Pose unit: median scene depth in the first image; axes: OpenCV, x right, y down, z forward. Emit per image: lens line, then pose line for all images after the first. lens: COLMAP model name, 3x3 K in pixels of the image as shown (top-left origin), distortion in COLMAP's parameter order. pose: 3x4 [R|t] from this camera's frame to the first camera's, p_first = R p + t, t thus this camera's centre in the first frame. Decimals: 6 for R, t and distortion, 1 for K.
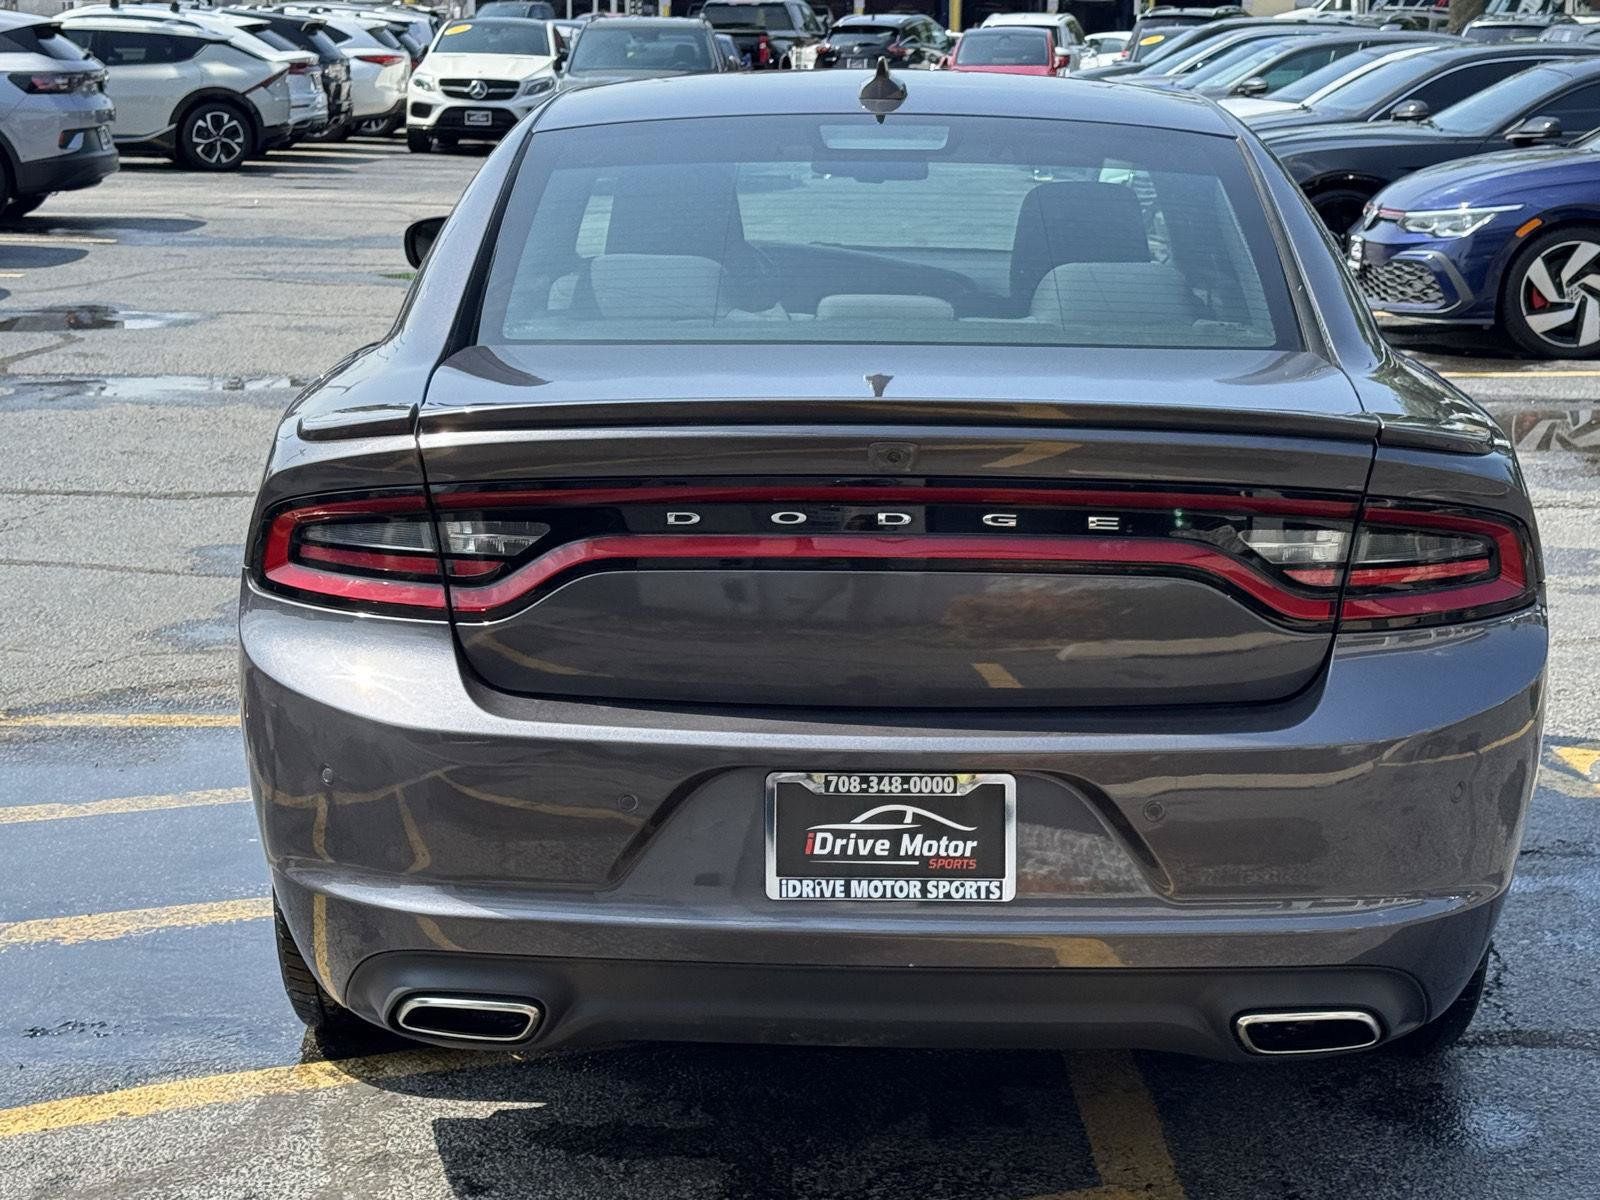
lens RADIAL K [[2981.7, 0, 802.4], [0, 2981.7, 593.4], [0, 0, 1]] dist [0.159853, 0.000000]
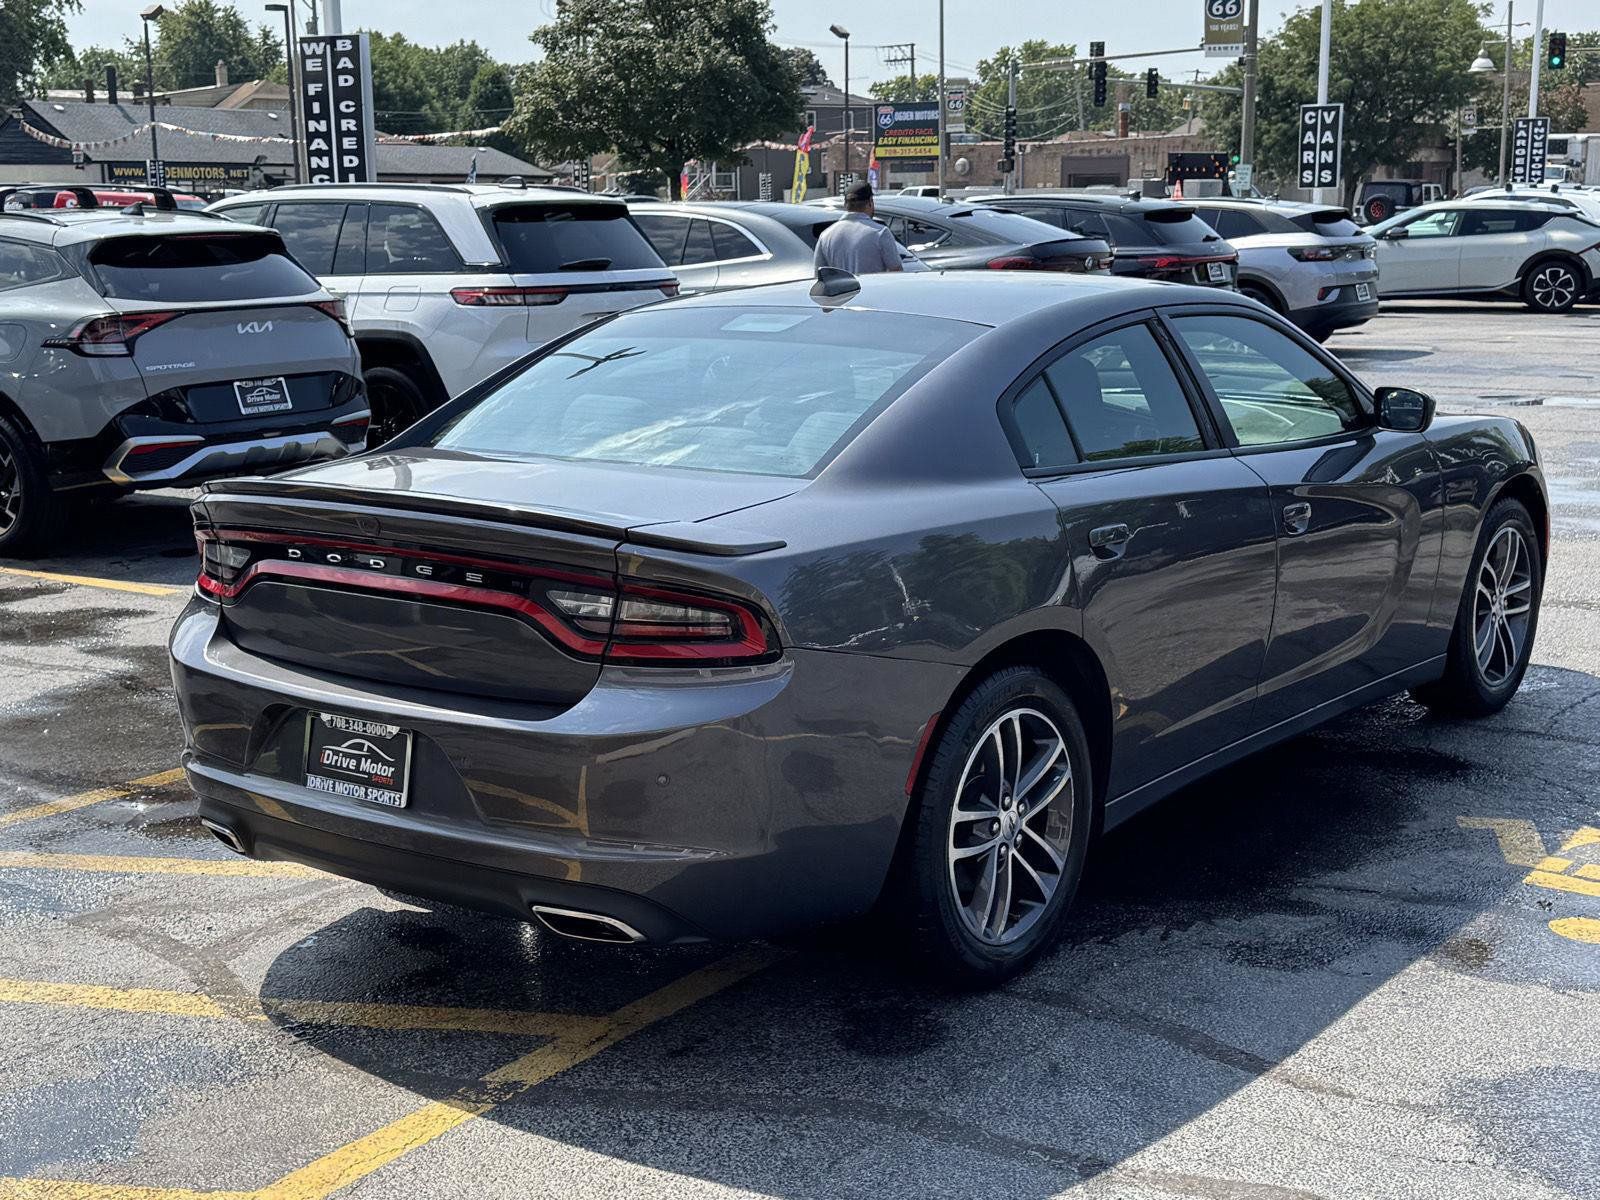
lens RADIAL K [[2205.6, 0, 826.4], [0, 2205.6, 627.6], [0, 0, 1]] dist [0.109727, 0.000000]
pose [[0.812818, 0.098795, -0.574078, 0.900317], [-0.095942, 0.994759, 0.035350, -0.054944], [0.574562, 0.026345, 0.818037, 0.154974]]
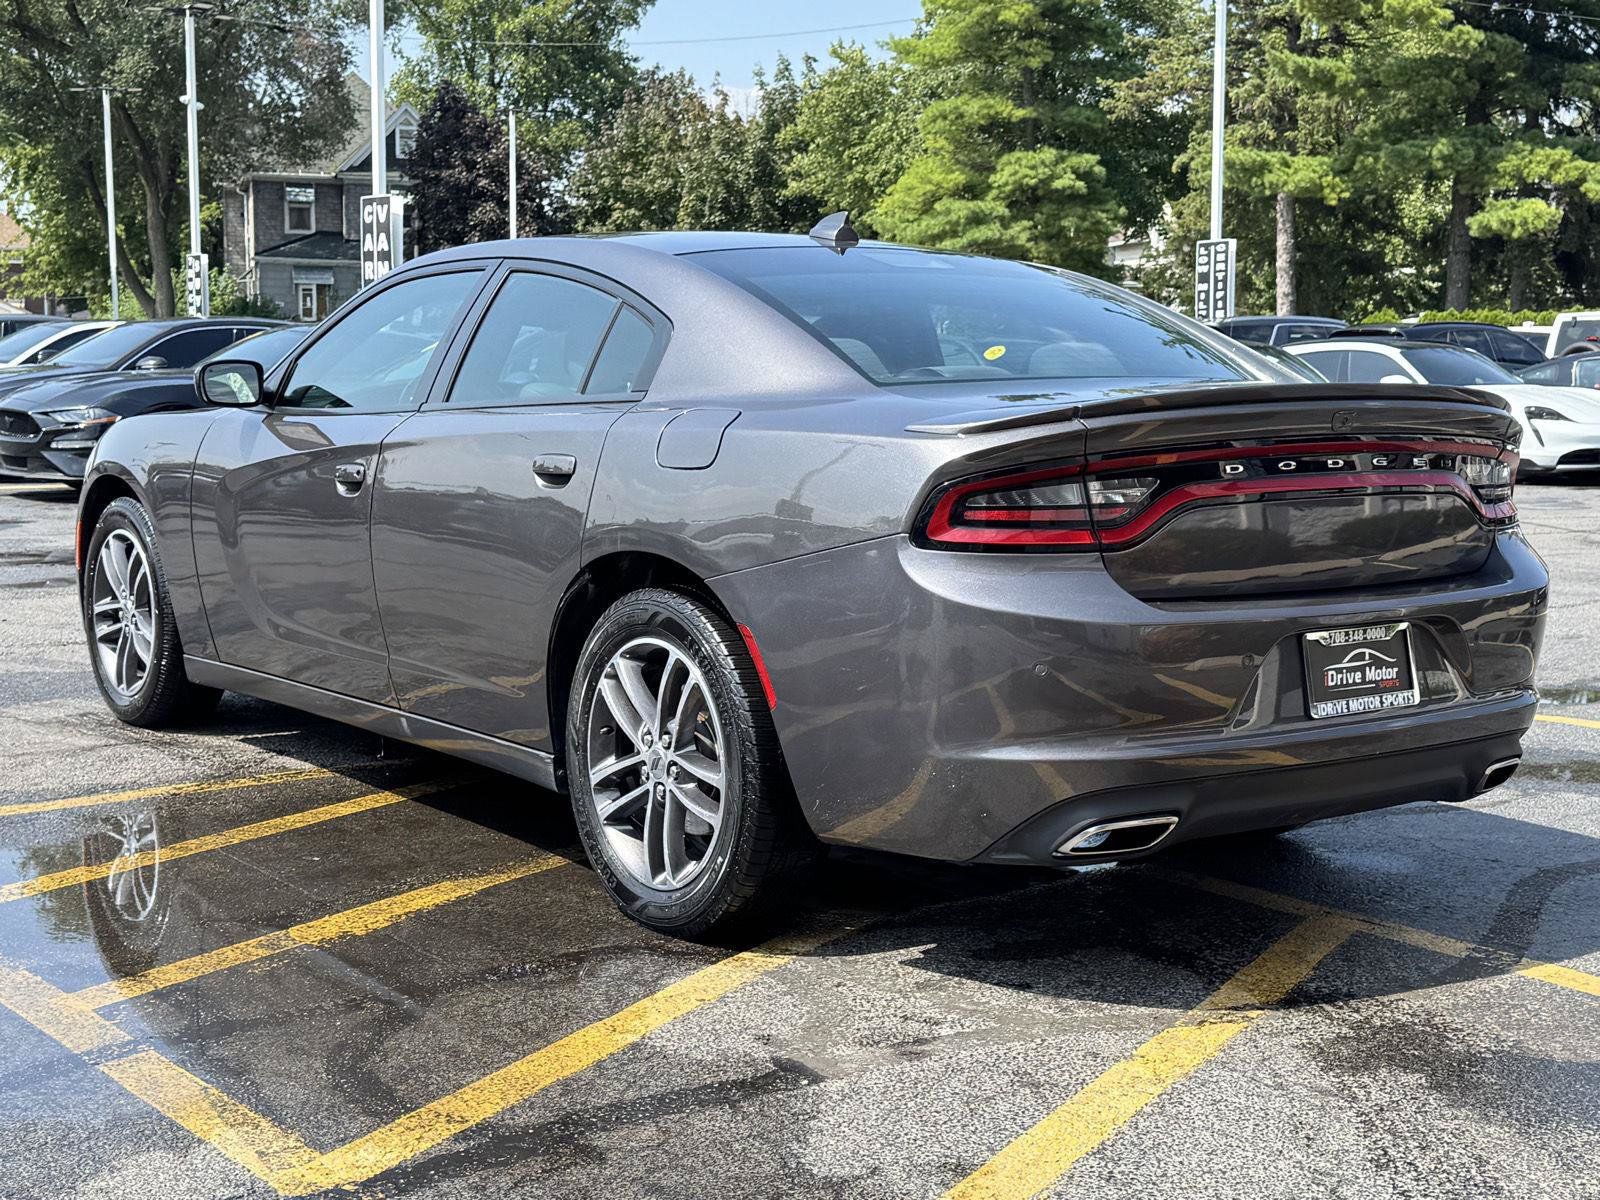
lens RADIAL K [[2272.0, 0, 812.3], [0, 2272.0, 599.9], [0, 0, 1]] dist [0.092509, 0.000000]
pose [[0.789311, -0.069929, 0.609999, -0.879406], [0.116582, 0.992489, -0.037074, 0.055404], [-0.602824, 0.100378, 0.791535, 0.236092]]
